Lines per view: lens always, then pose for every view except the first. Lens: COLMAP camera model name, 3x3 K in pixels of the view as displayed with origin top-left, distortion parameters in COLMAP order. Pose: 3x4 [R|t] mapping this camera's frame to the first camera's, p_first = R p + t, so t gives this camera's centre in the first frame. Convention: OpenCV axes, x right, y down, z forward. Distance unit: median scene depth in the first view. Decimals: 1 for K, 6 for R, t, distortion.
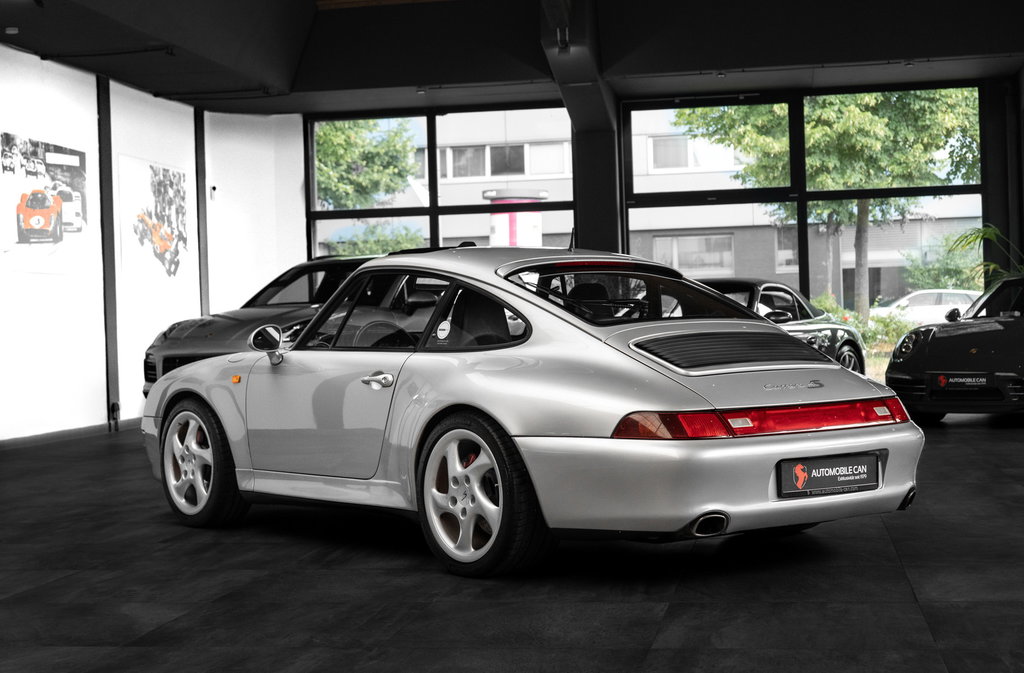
lens RADIAL K [[1782.9, 0, 517.1], [0, 1782.9, 336.3], [0, 0, 1]] dist [0.054668, 0.000000]
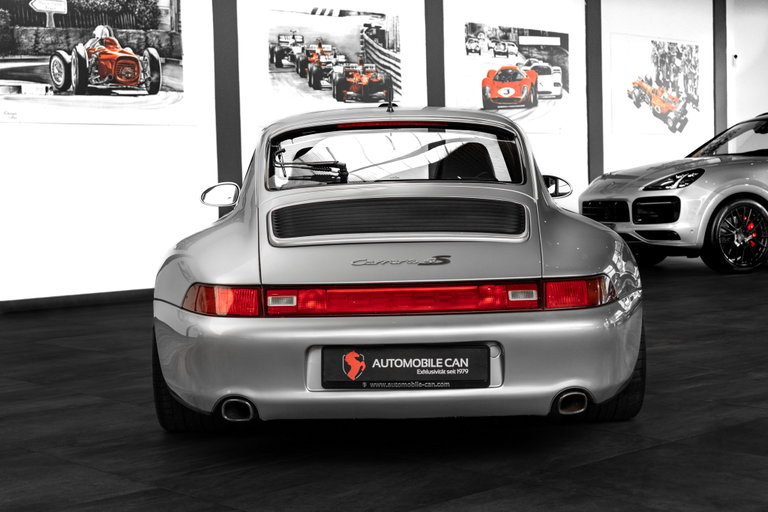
lens RADIAL K [[1337.2, 0, 396.1], [0, 1337.2, 222.2], [0, 0, 1]] dist [0.054668, 0.000000]
pose [[0.795213, 0.028418, -0.605664, 0.216741], [-0.006330, 0.999236, 0.038573, -0.007311], [0.606297, -0.026840, 0.794785, 0.179586]]
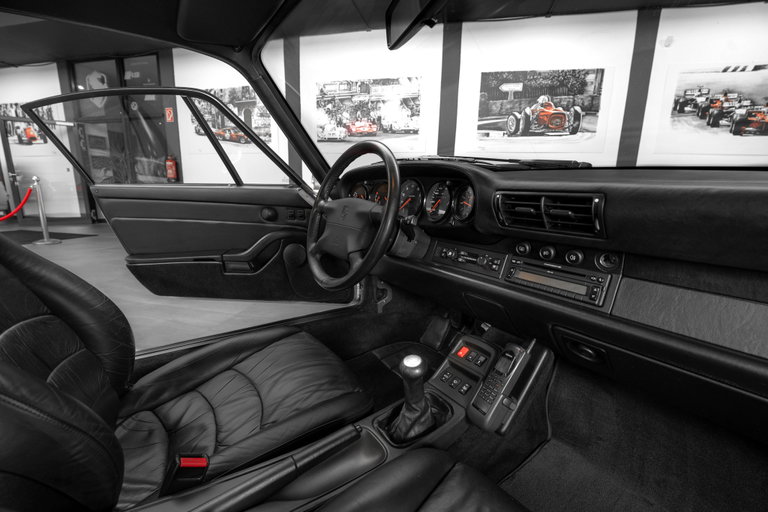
lens RADIAL K [[312.9, 0, 382.9], [0, 312.9, 256.1], [0, 0, 1]] dist [-0.029483, 0.005047]
pose [[-0.042739, 0.235296, -0.970984, 0.007997], [-0.031137, 0.971086, 0.236692, -0.000094], [0.998601, 0.040350, -0.034176, 0.485249]]
